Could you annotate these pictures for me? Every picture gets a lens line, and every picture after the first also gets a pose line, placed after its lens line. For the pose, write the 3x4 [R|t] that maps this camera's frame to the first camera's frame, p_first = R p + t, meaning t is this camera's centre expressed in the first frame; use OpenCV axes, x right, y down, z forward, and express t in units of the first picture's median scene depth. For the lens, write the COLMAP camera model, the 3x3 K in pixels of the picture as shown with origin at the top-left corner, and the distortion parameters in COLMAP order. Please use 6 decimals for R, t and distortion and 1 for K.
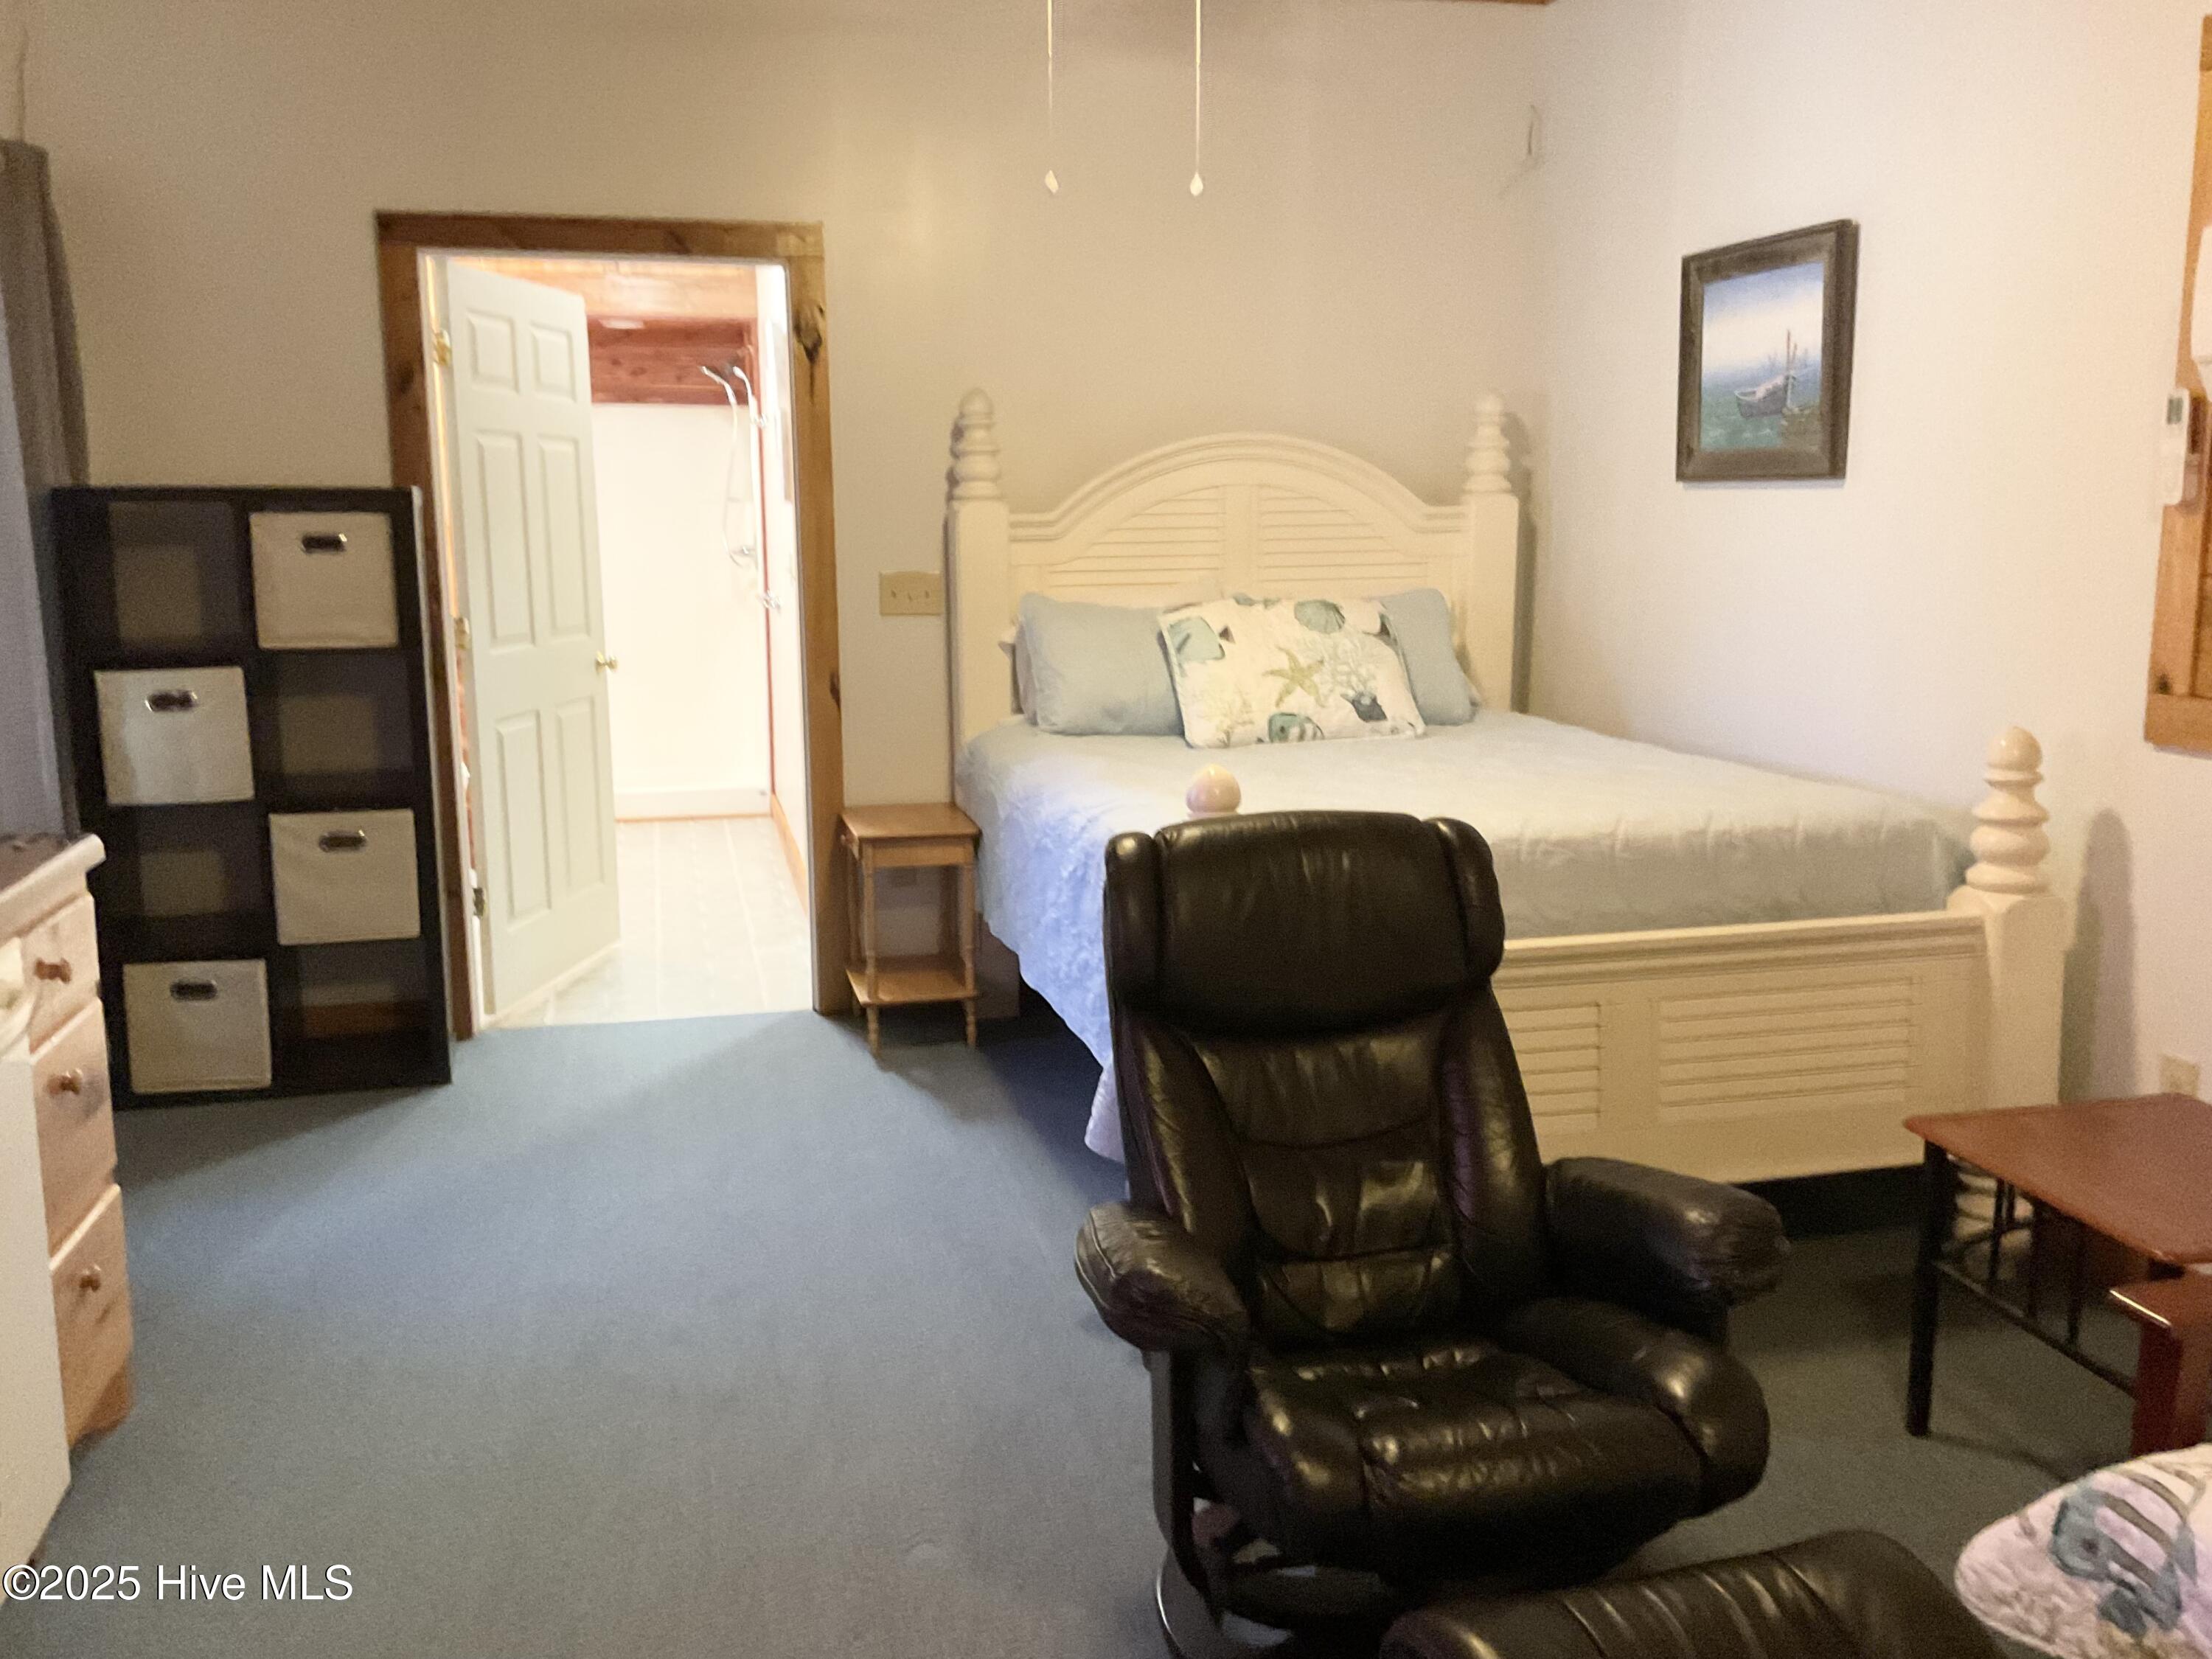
lens RADIAL K [[1866.9, 0, 1117.2], [0, 1866.9, 847.0], [0, 0, 1]] dist [0.075458, -0.155212]
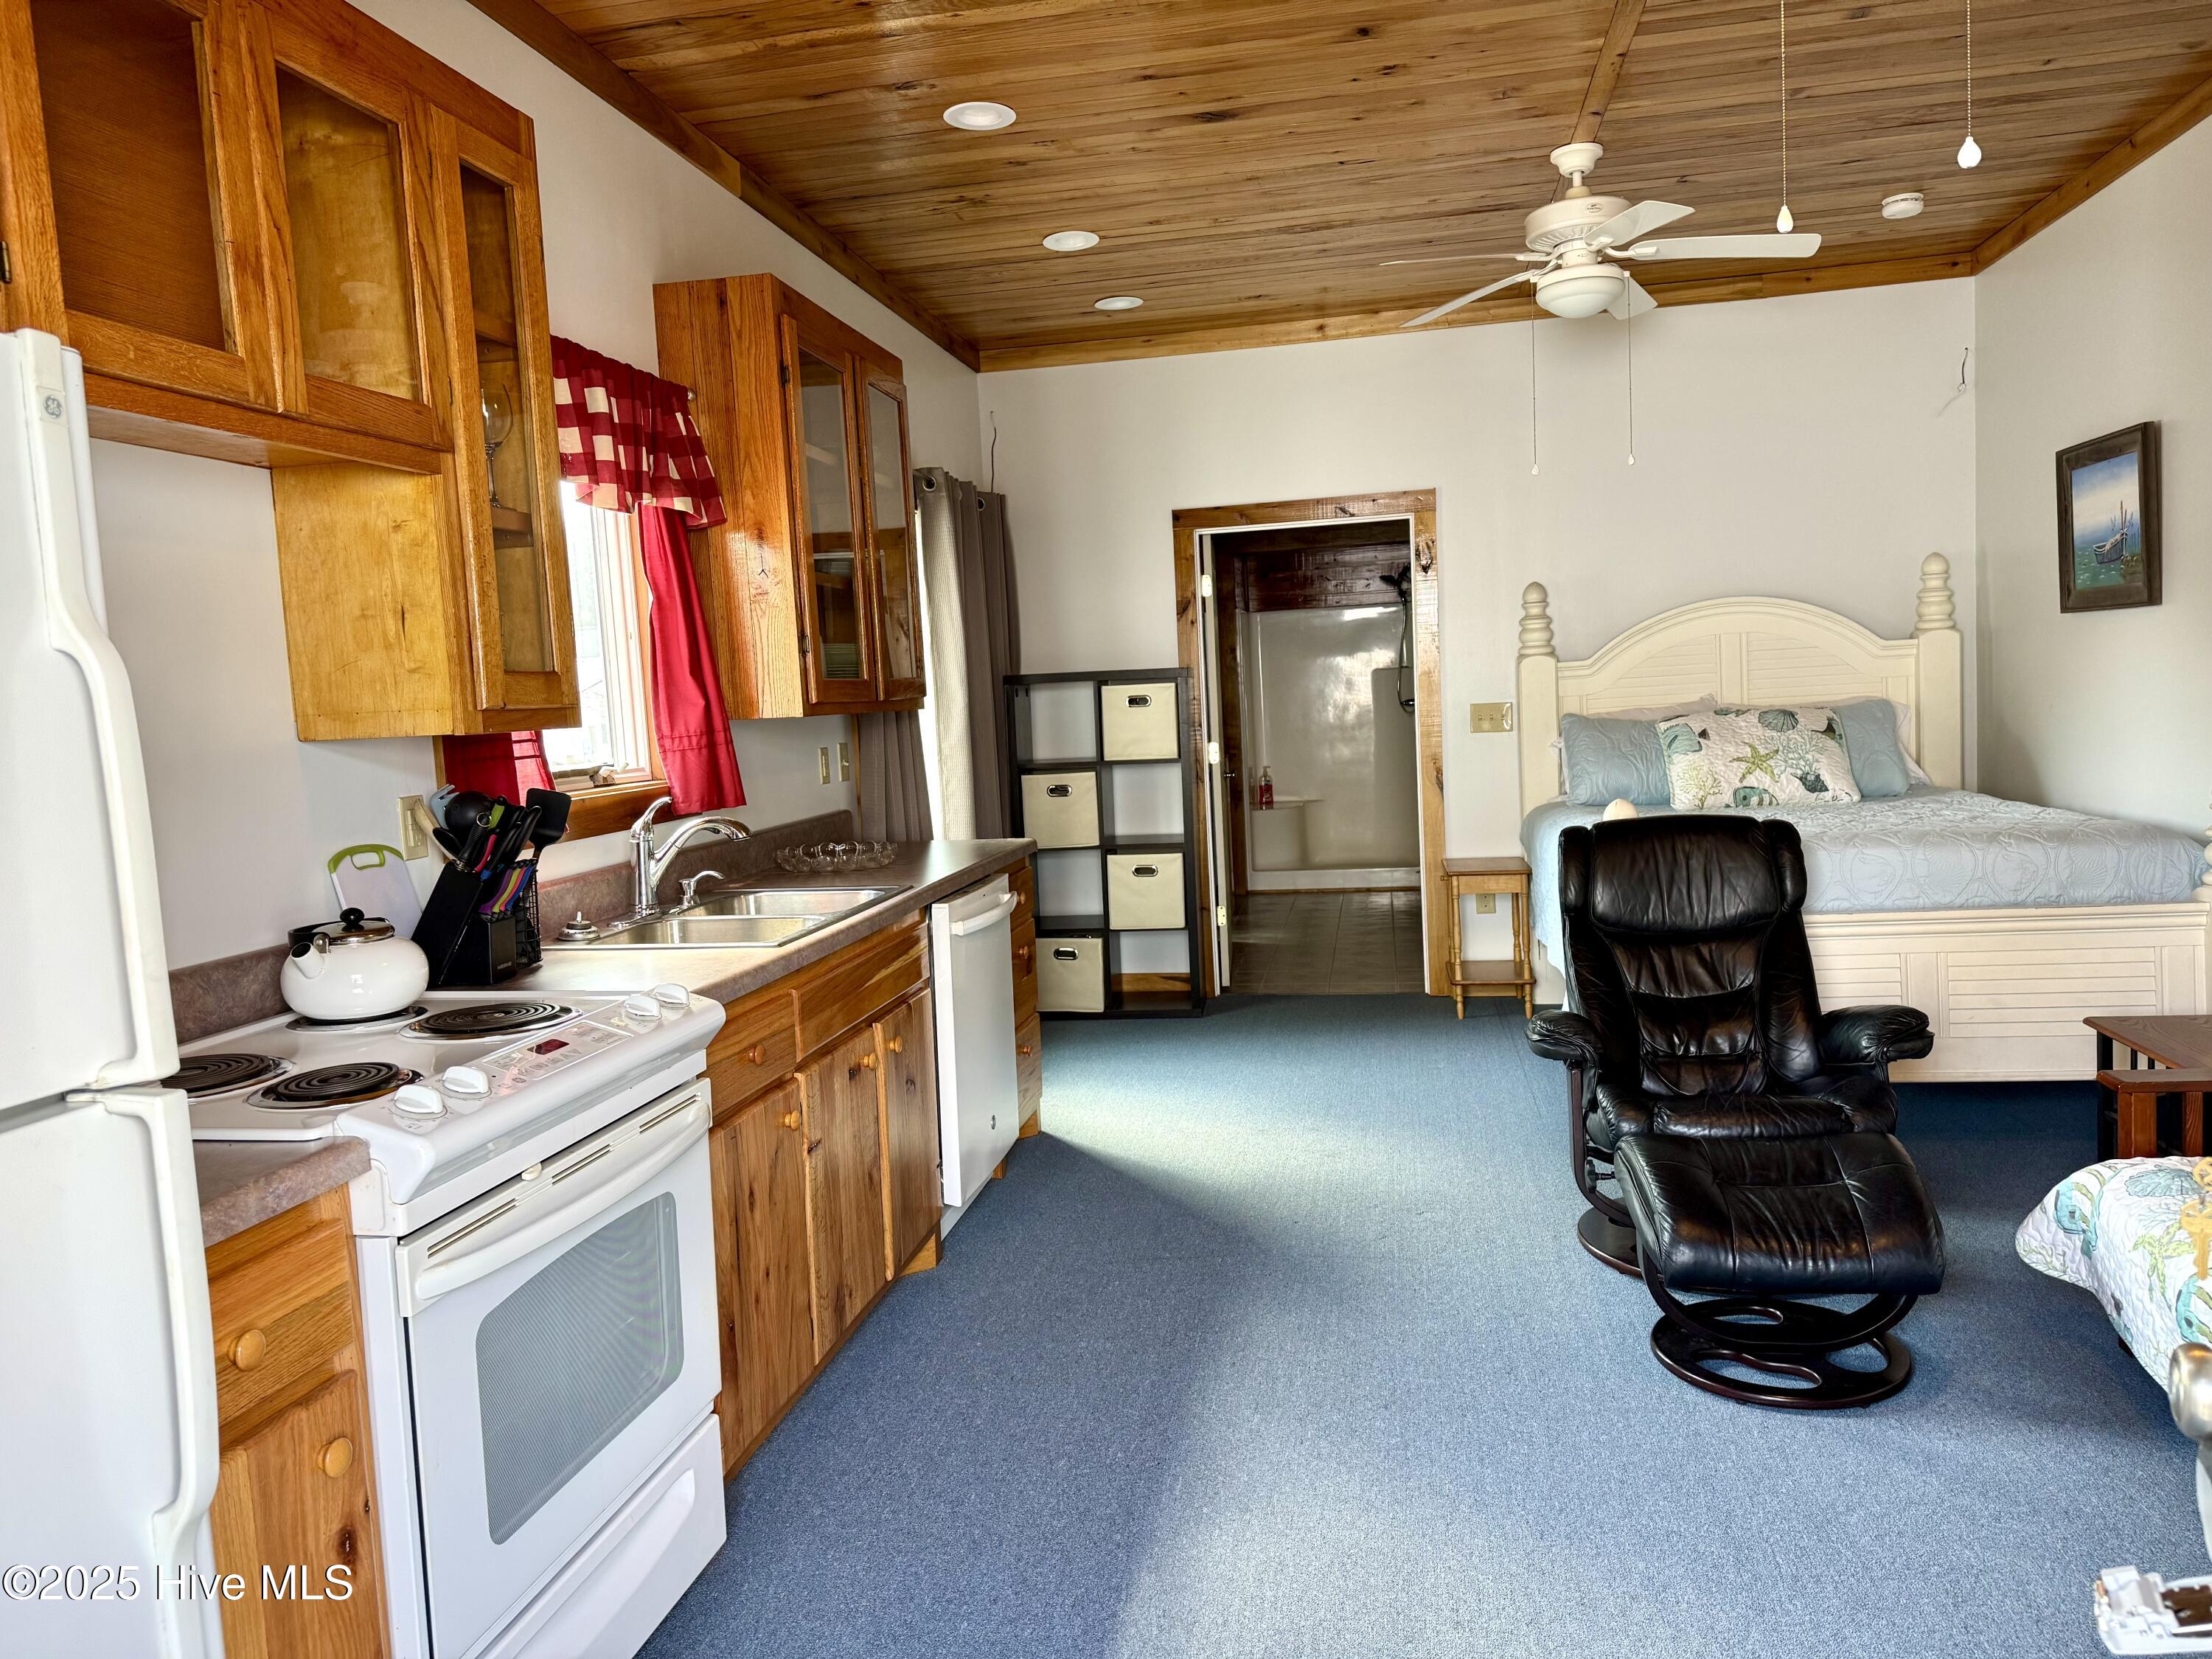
lens RADIAL K [[1561.7, 0, 1094.0], [0, 1561.7, 830.9], [0, 0, 1]] dist [0.033275, -0.049445]
pose [[0.909985, -0.006548, -0.414590, 0.134367], [-0.028047, 0.996613, -0.077301, 0.070627], [0.413692, 0.081971, 0.906719, -0.307302]]
